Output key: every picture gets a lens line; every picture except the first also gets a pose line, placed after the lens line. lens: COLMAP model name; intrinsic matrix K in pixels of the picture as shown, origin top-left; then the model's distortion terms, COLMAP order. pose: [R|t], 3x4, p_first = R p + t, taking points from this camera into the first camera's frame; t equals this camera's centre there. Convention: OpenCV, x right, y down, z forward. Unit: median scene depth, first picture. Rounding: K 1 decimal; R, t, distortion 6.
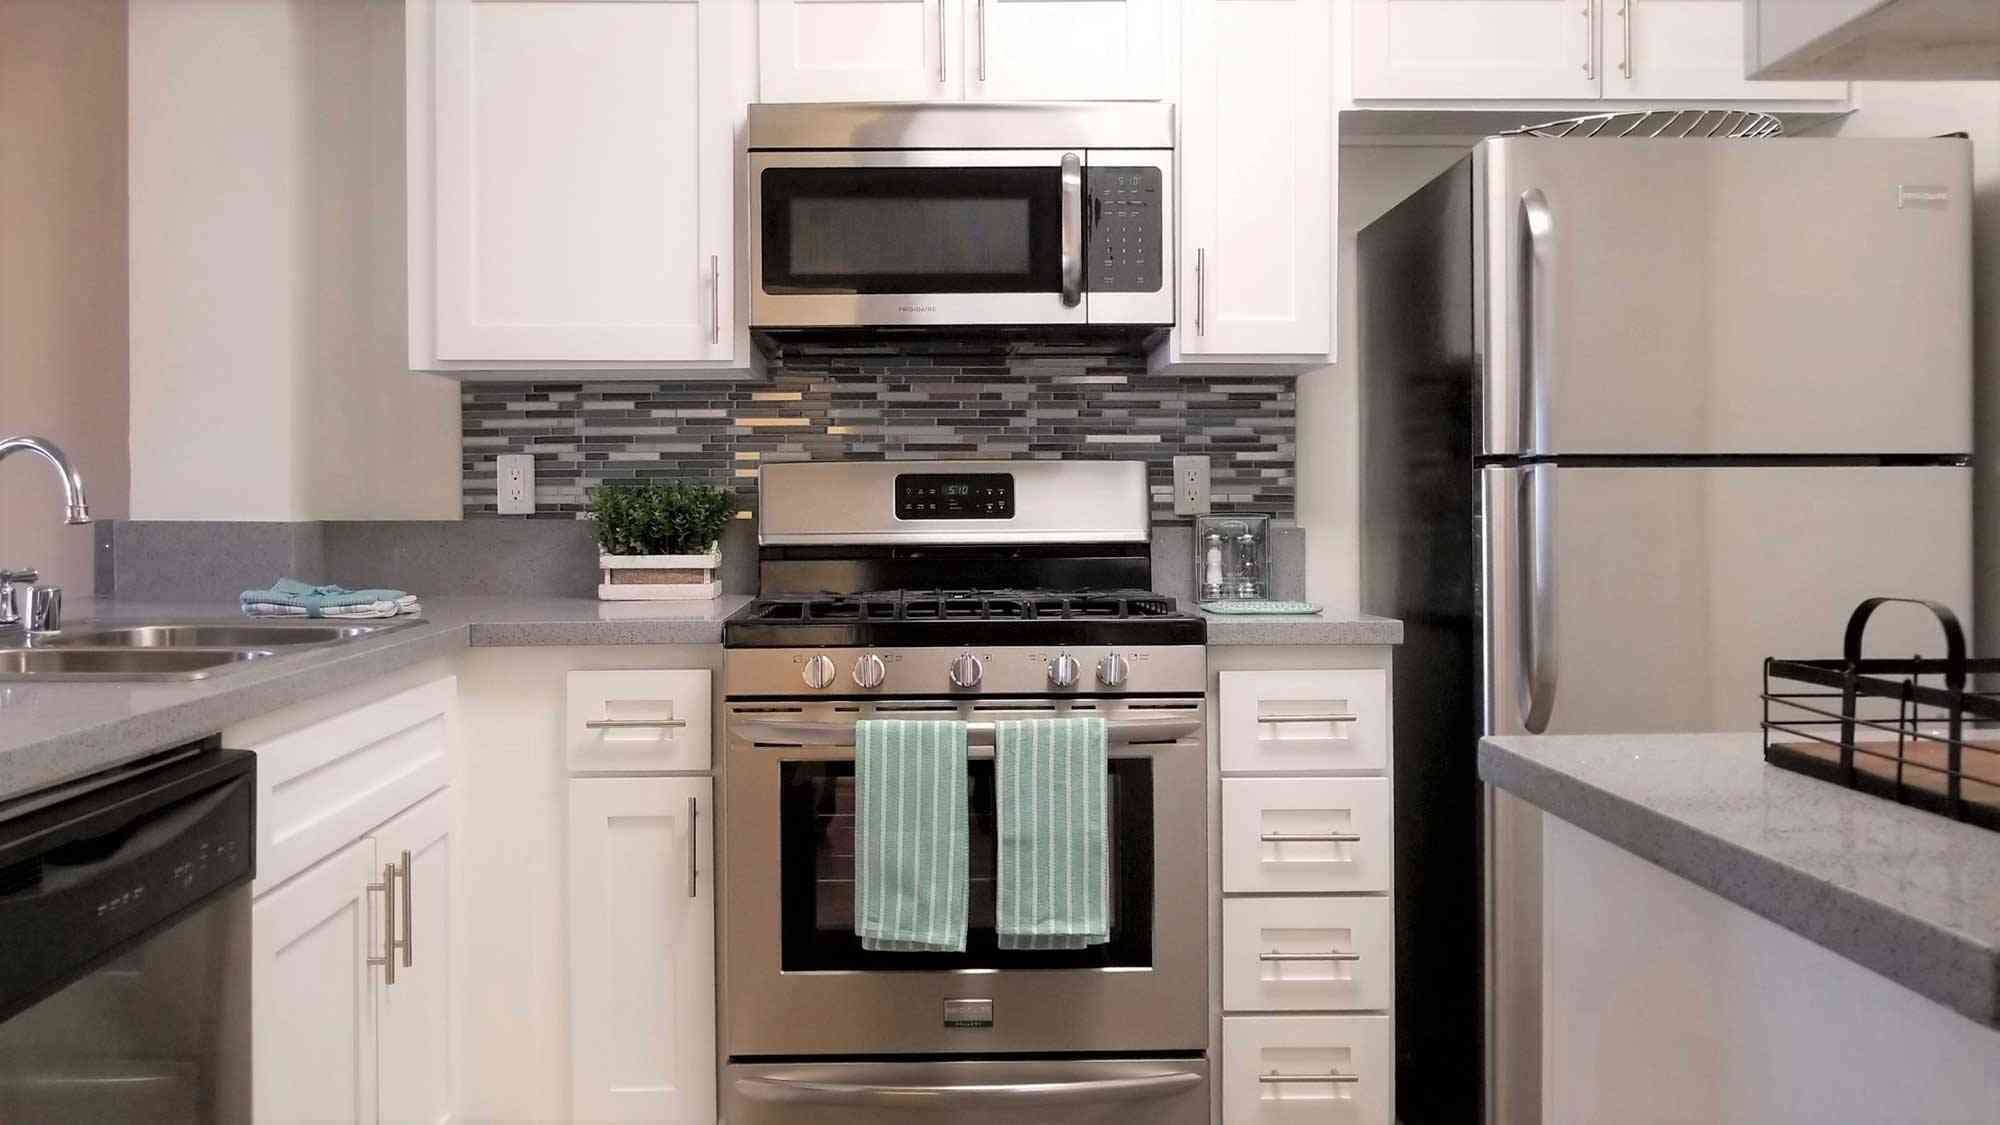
lens RADIAL K [[1575.4, 0, 1000.6], [0, 1575.4, 557.7], [0, 0, 1]] dist [-0.005797, -0.008913]
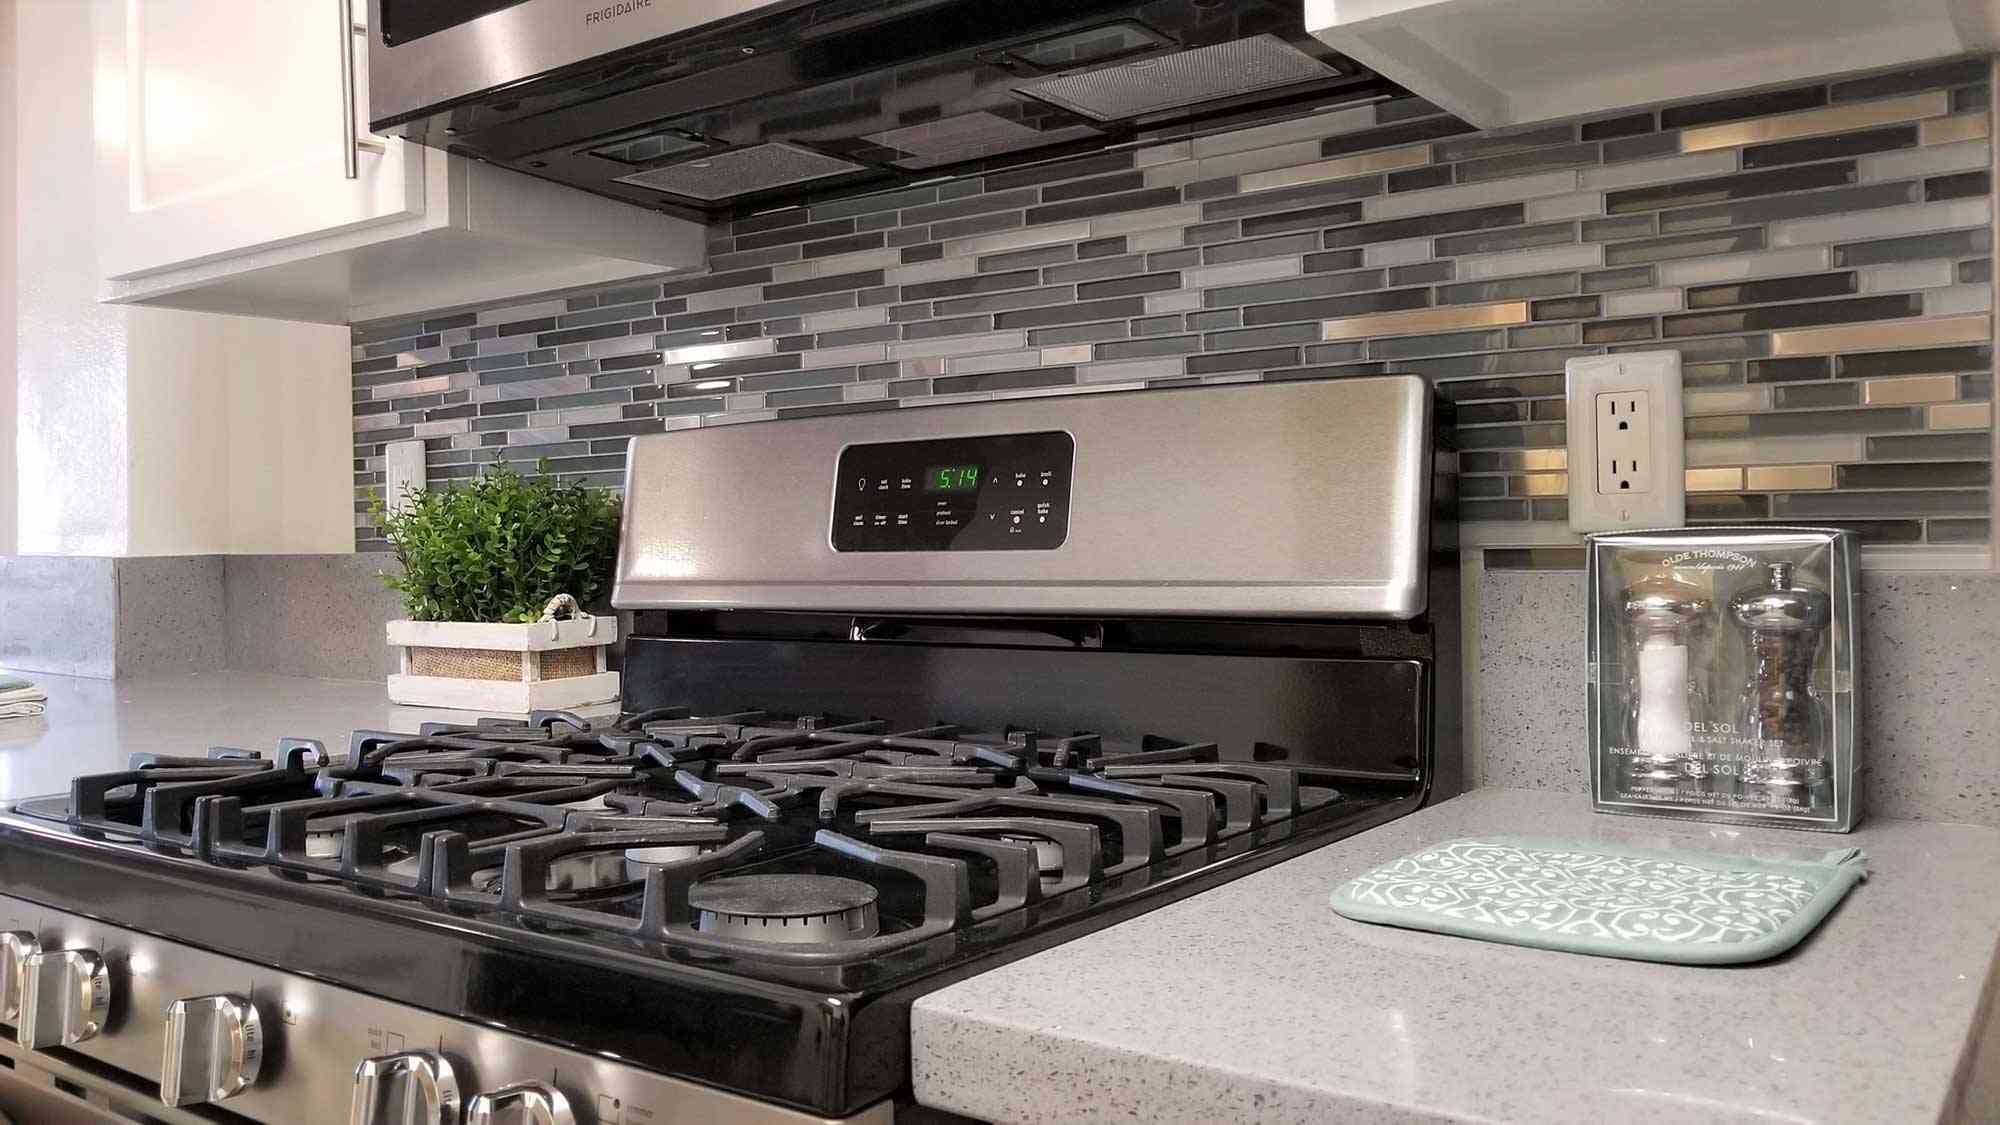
lens RADIAL K [[1575.4, 0, 994.9], [0, 1575.4, 555.2], [0, 0, 1]] dist [-0.005797, -0.008913]
pose [[0.769599, 0.000718, -0.638527, 0.235107], [-0.001500, 0.999999, -0.000684, -0.022315], [0.638526, 0.001484, 0.769599, 0.672890]]
